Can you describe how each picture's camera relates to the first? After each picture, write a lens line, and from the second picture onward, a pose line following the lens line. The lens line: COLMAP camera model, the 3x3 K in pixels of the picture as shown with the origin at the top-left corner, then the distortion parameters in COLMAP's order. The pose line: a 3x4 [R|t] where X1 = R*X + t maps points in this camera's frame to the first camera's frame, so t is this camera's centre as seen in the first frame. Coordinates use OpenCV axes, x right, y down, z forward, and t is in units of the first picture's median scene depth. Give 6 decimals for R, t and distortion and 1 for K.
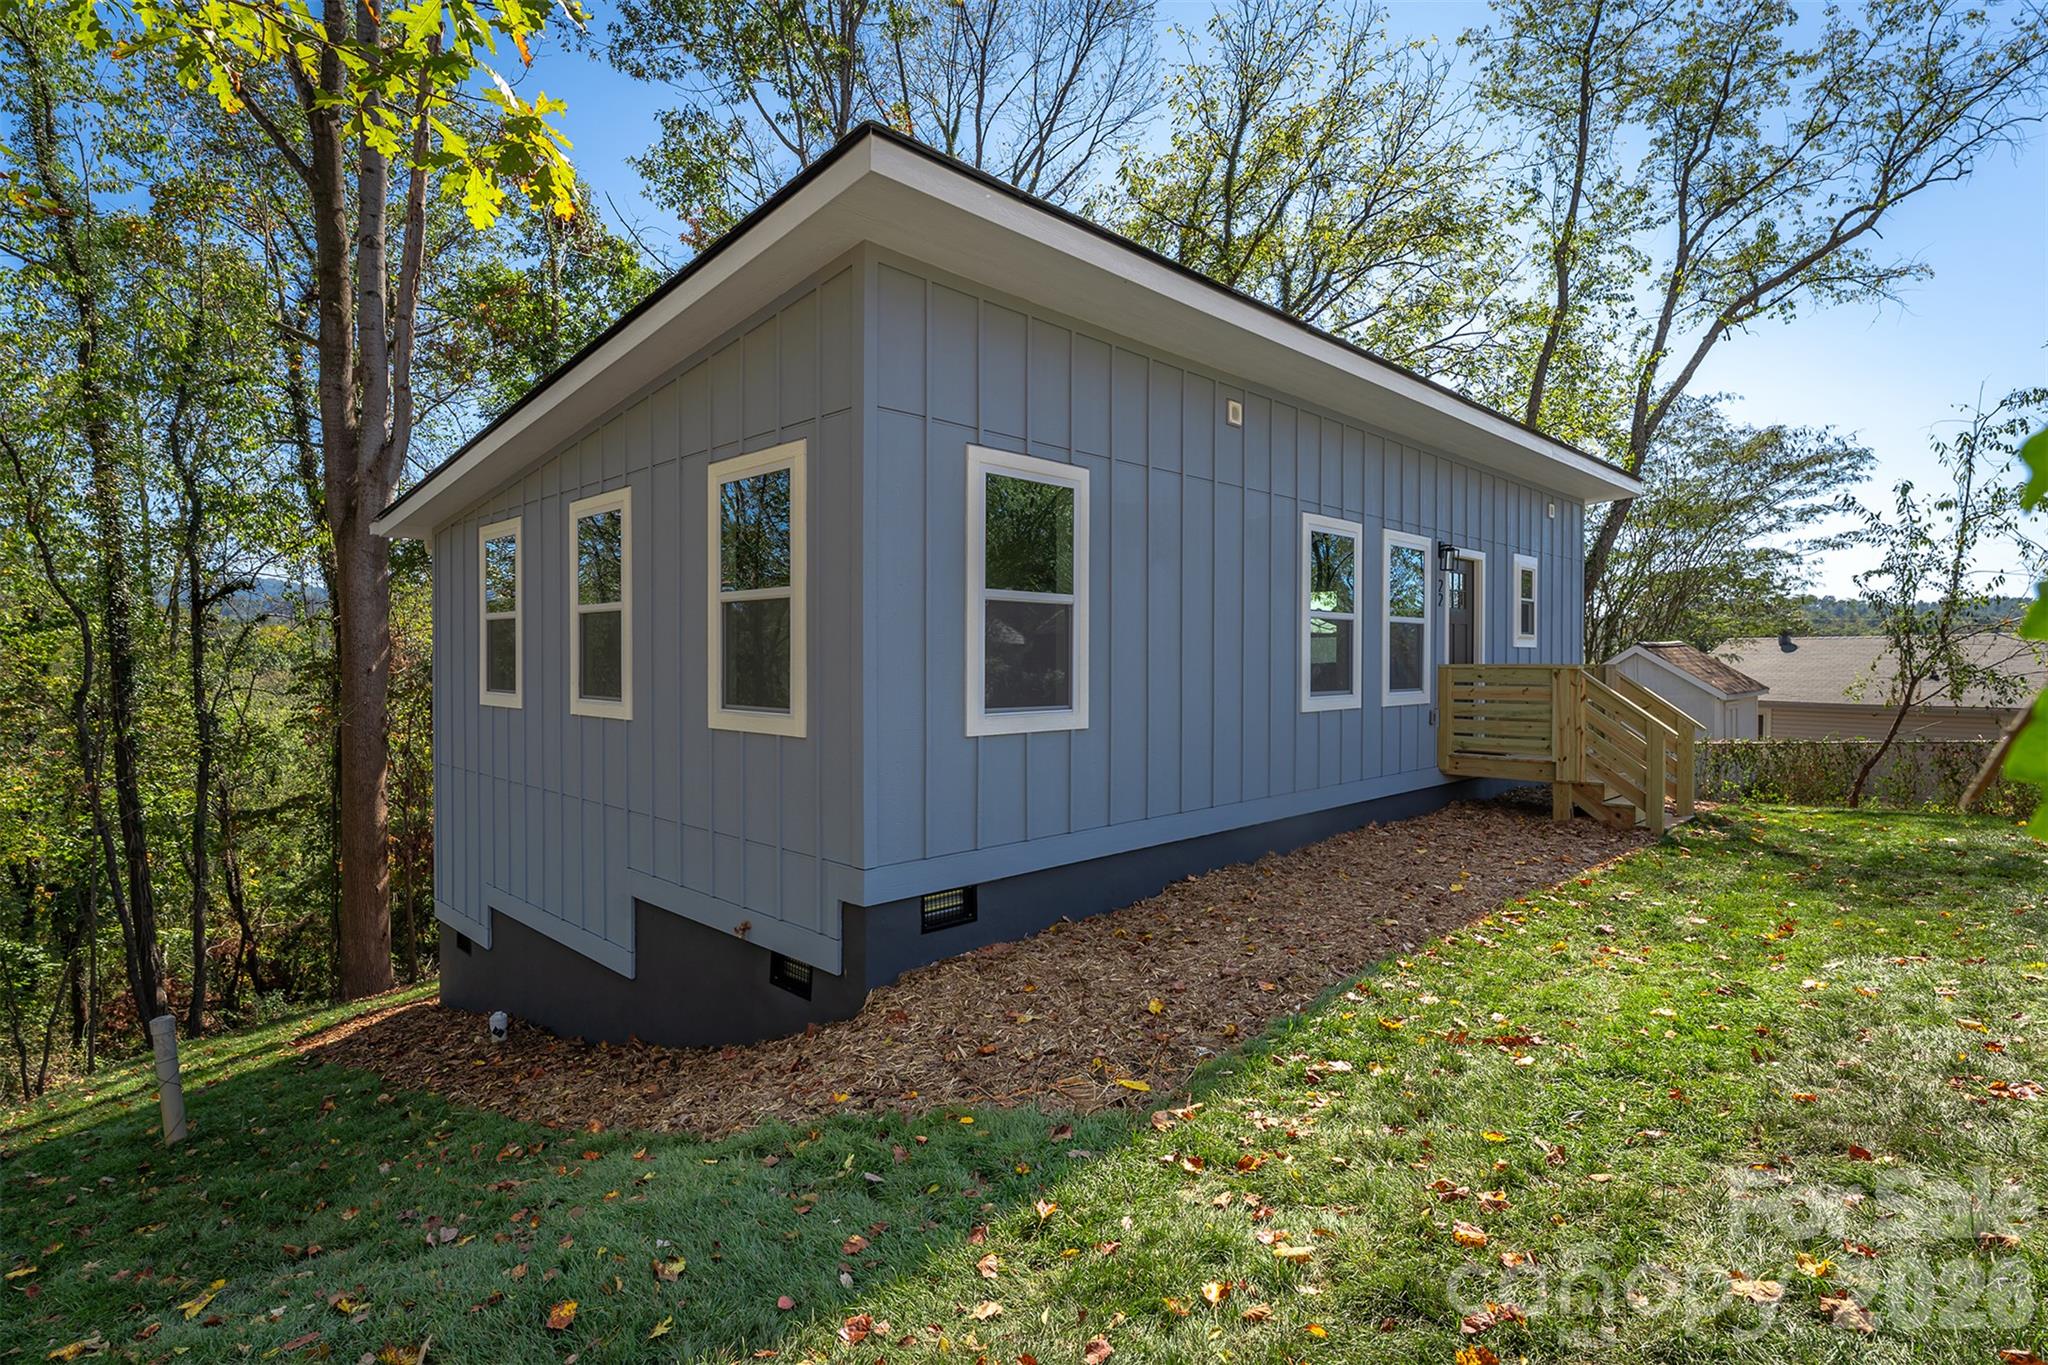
lens RADIAL K [[957.6, 0, 1006.7], [0, 957.6, 680.3], [0, 0, 1]] dist [-0.000629, 0.000677]
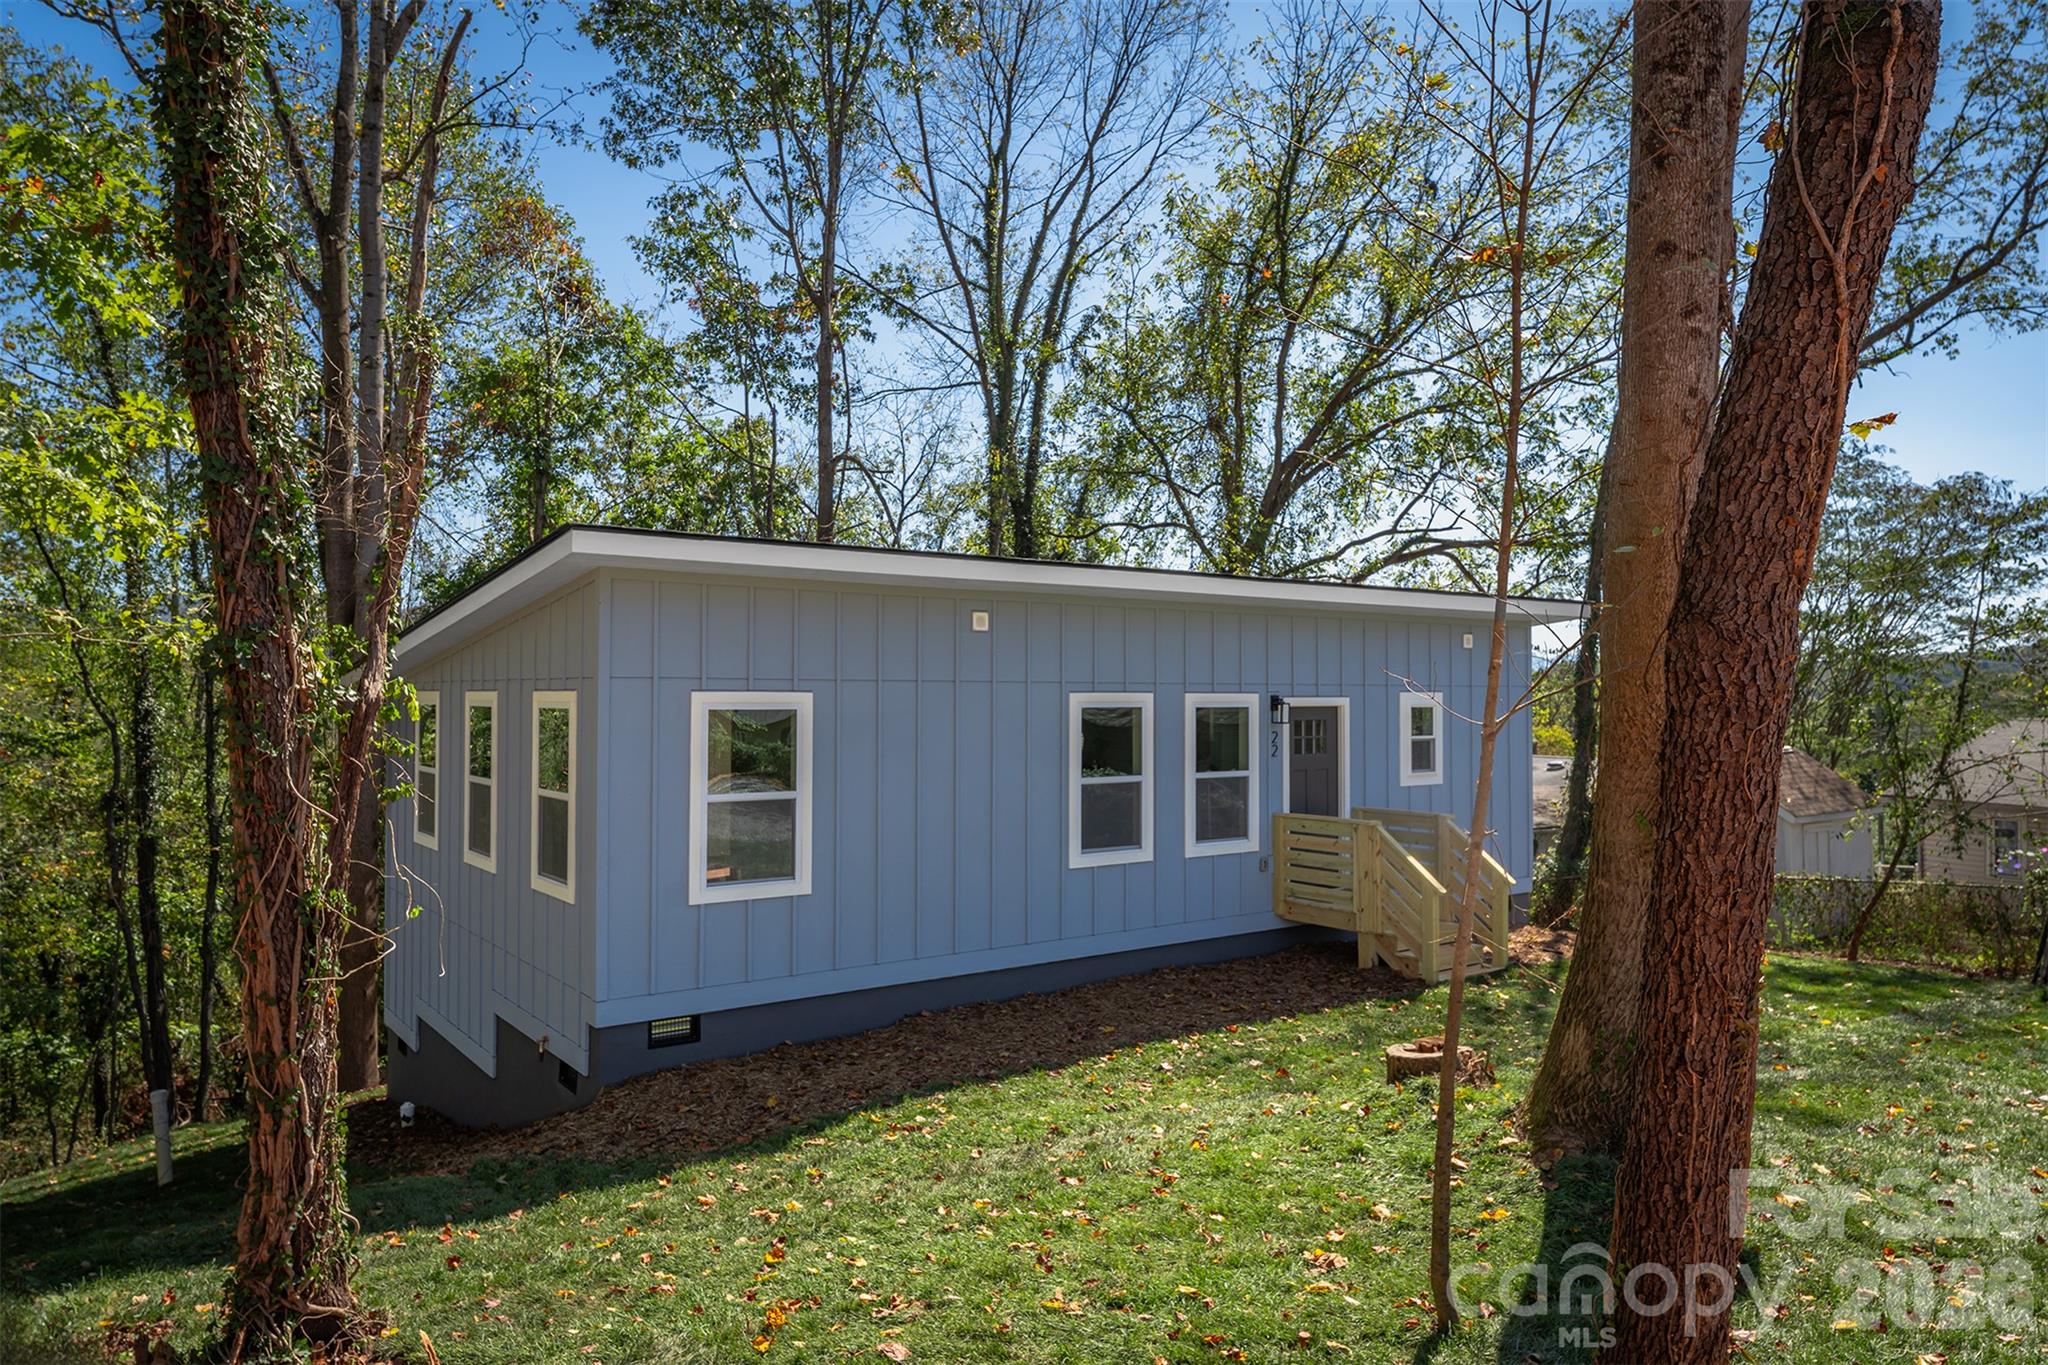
lens RADIAL K [[1255.4, 0, 1022.7], [0, 1255.4, 694.7], [0, 0, 1]] dist [0.000990, 0.002015]
pose [[0.990305, 0.000046, -0.138909, 0.222393], [-0.004058, 0.999583, -0.028599, -0.062896], [0.138849, 0.028886, 0.989892, -0.235009]]
